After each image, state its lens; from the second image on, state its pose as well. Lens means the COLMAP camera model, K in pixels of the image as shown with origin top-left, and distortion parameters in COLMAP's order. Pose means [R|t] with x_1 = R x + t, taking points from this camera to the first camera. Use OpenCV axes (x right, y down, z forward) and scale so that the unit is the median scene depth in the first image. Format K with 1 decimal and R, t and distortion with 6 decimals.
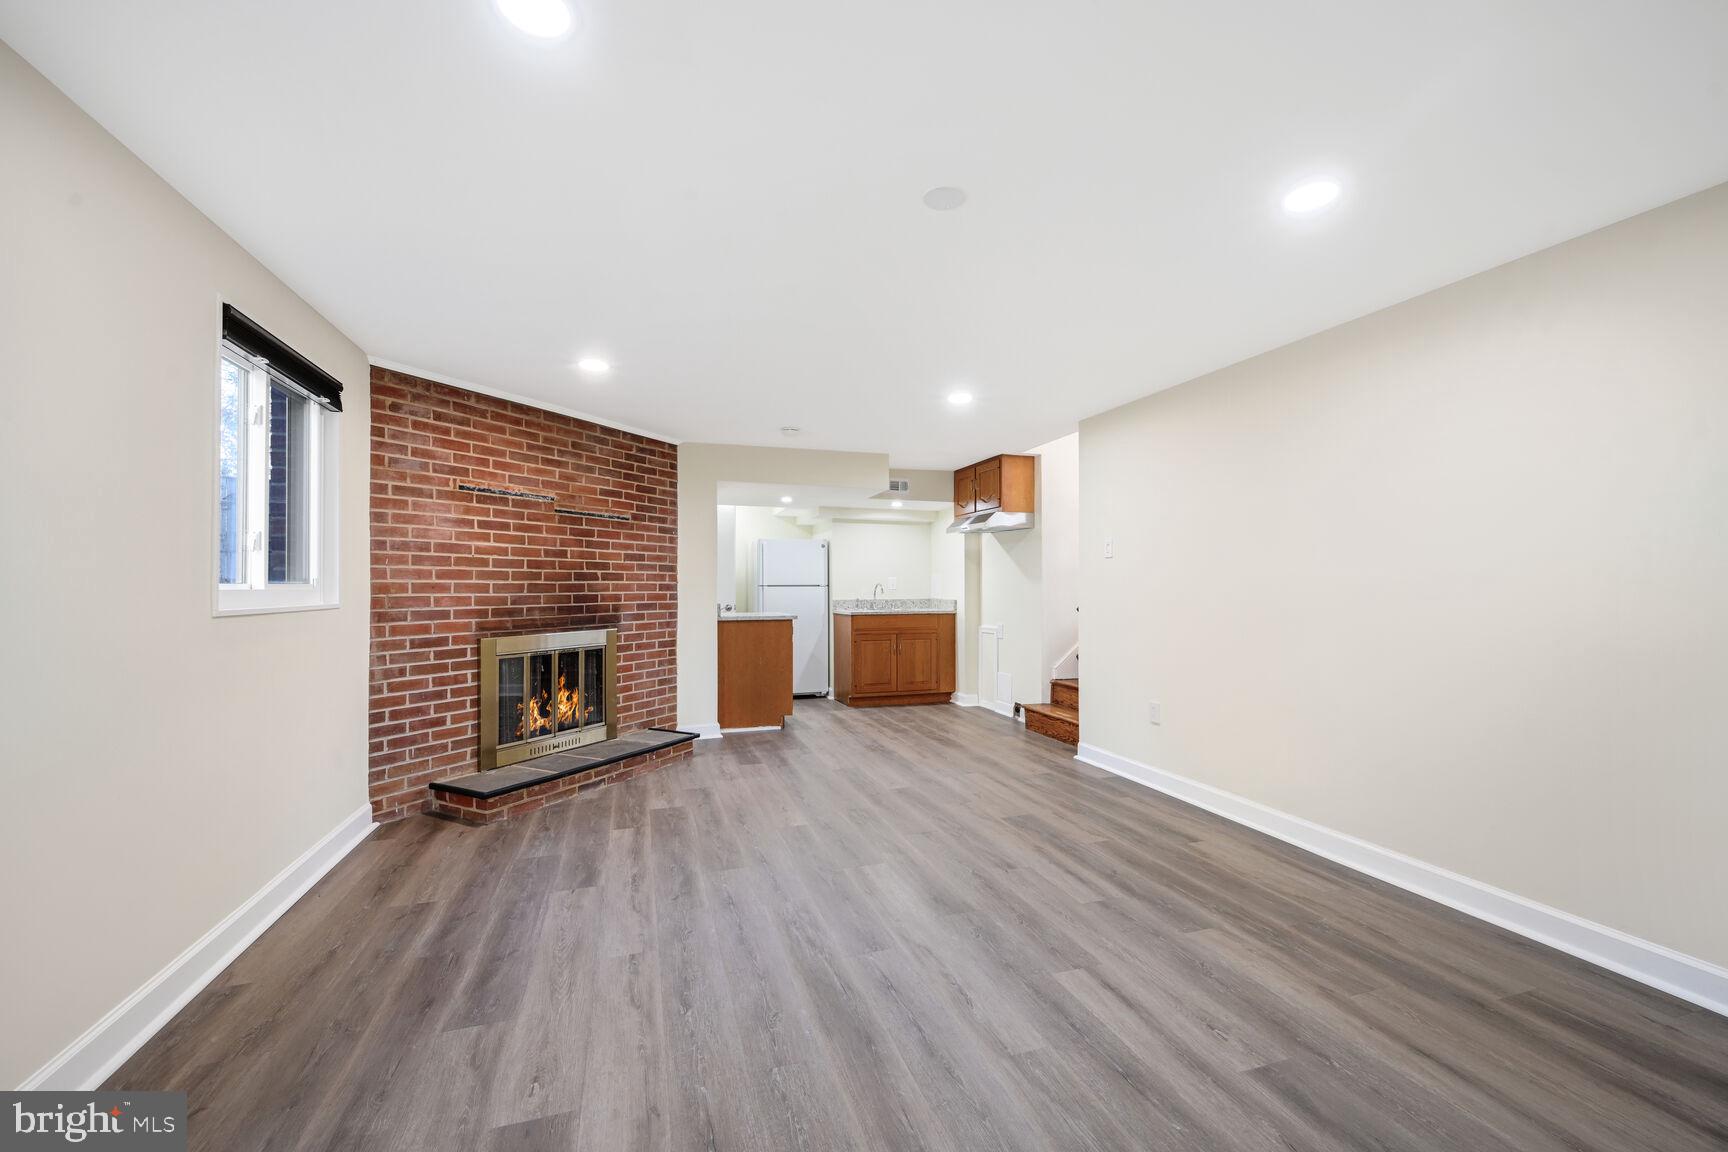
lens RADIAL K [[716.1, 0, 866.2], [0, 716.1, 564.2], [0, 0, 1]] dist [0.001028, 0.000113]
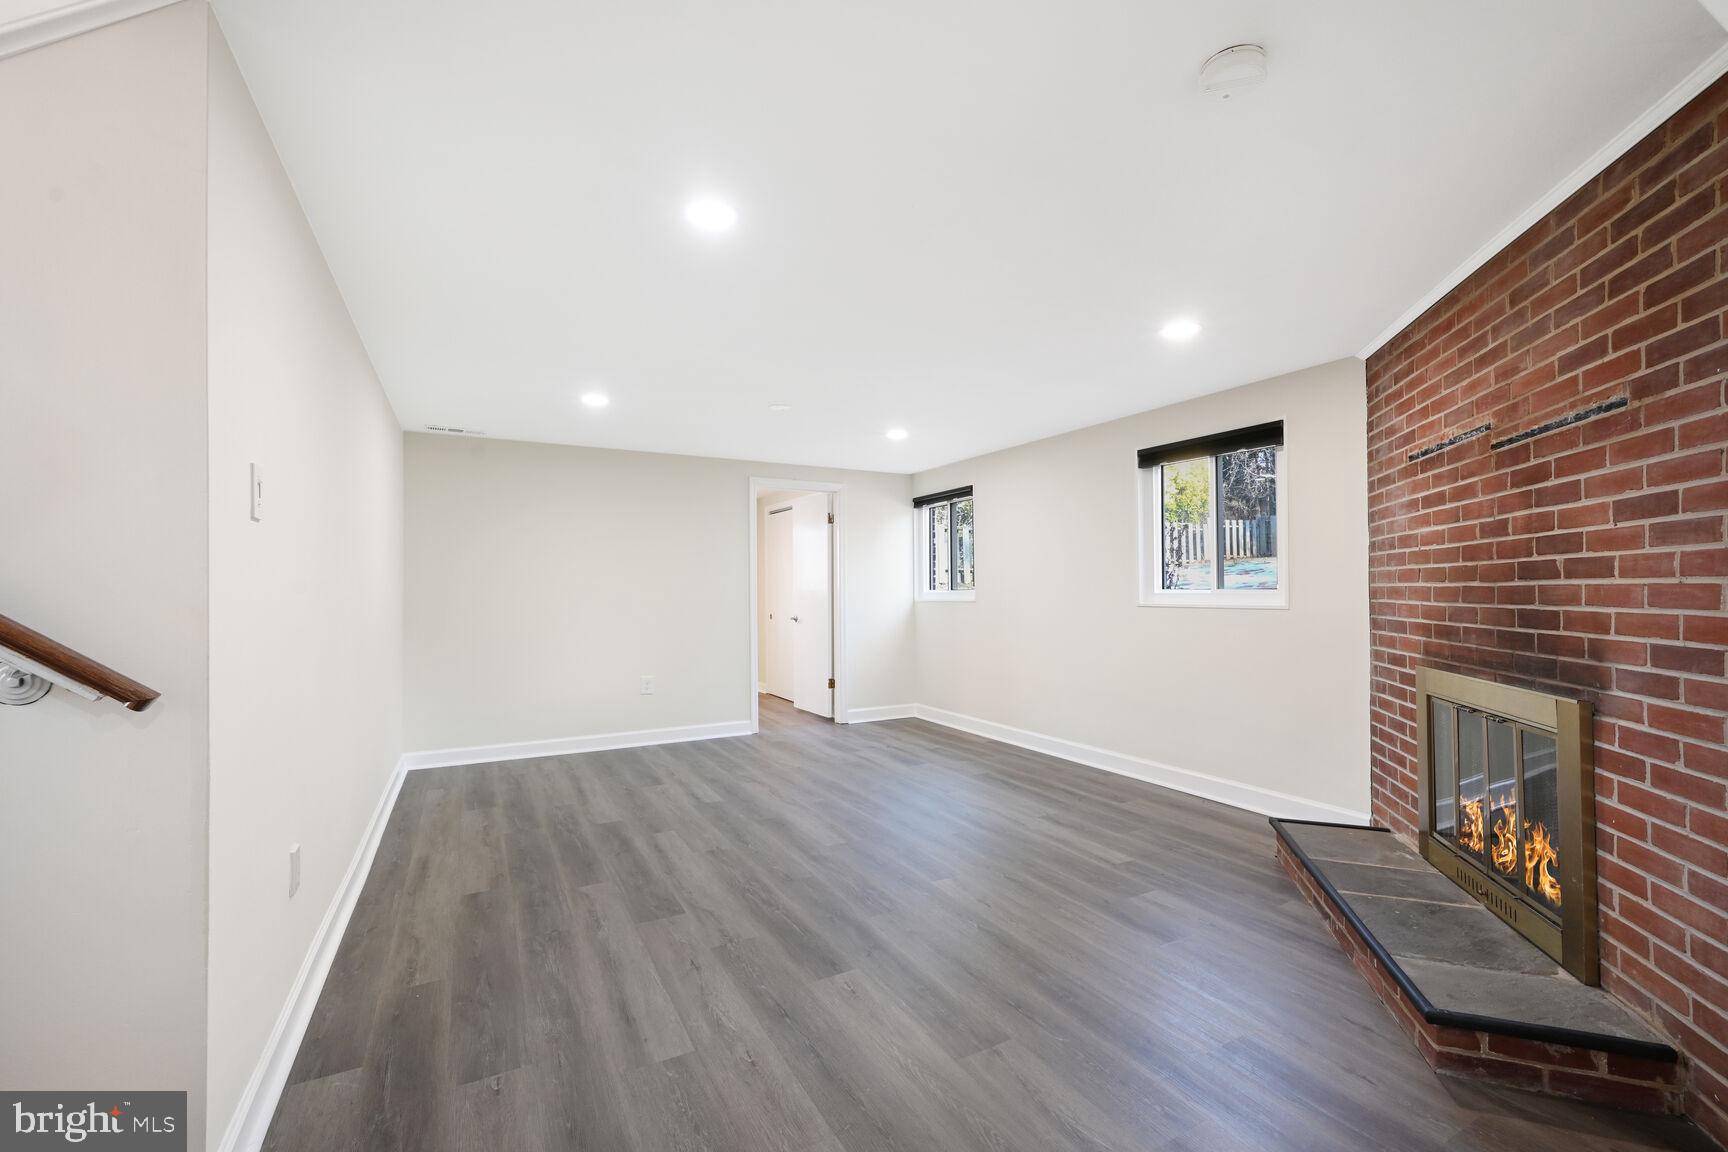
lens RADIAL K [[734.3, 0, 884.8], [0, 734.3, 606.4], [0, 0, 1]] dist [0.000099, -0.000001]
pose [[-0.979468, 0.012165, -0.201234, 0.122808], [0.014043, 0.999870, -0.007906, 0.044747], [0.201112, -0.010570, -0.979511, 1.623090]]
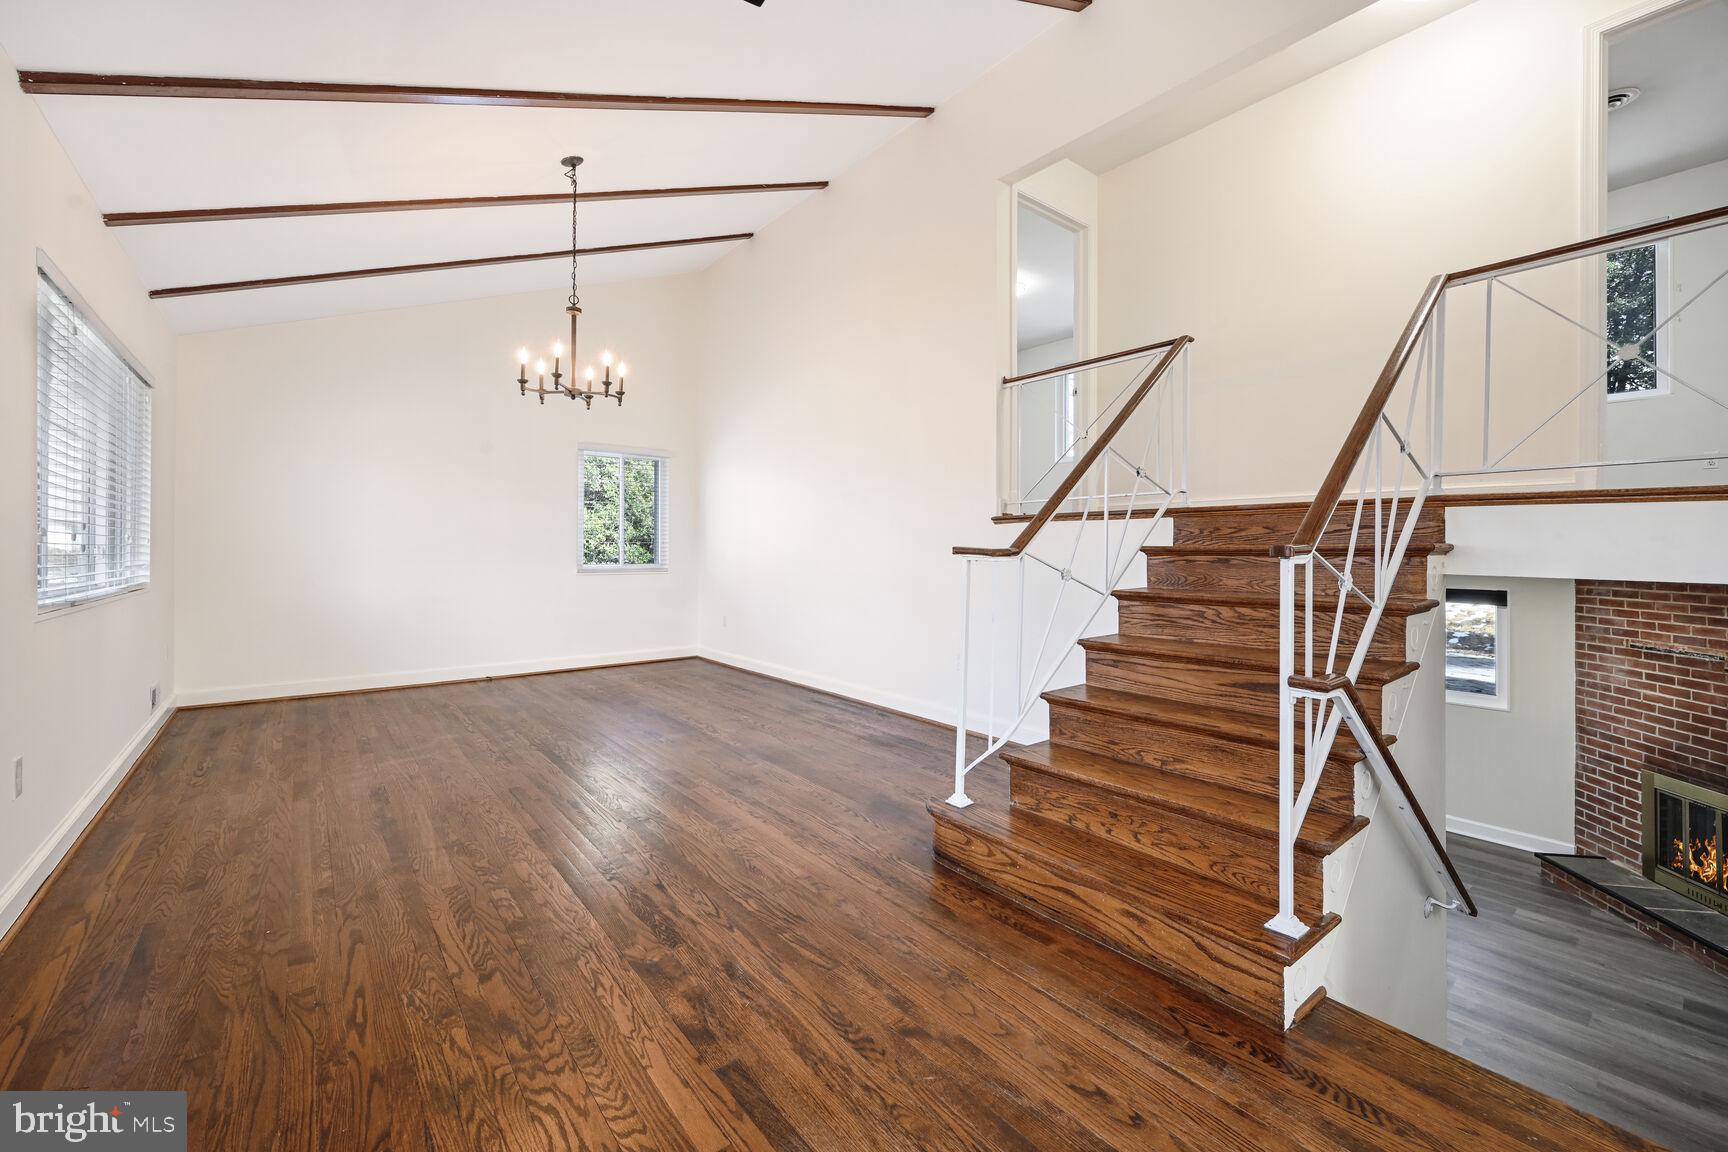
lens RADIAL K [[716.1, 0, 866.2], [0, 716.1, 564.2], [0, 0, 1]] dist [0.001028, 0.000113]
pose [[-0.938754, 0.001554, -0.344585, 1.162801], [0.004676, 0.999955, -0.008228, -0.248429], [0.344557, -0.009335, -0.938719, 1.724329]]
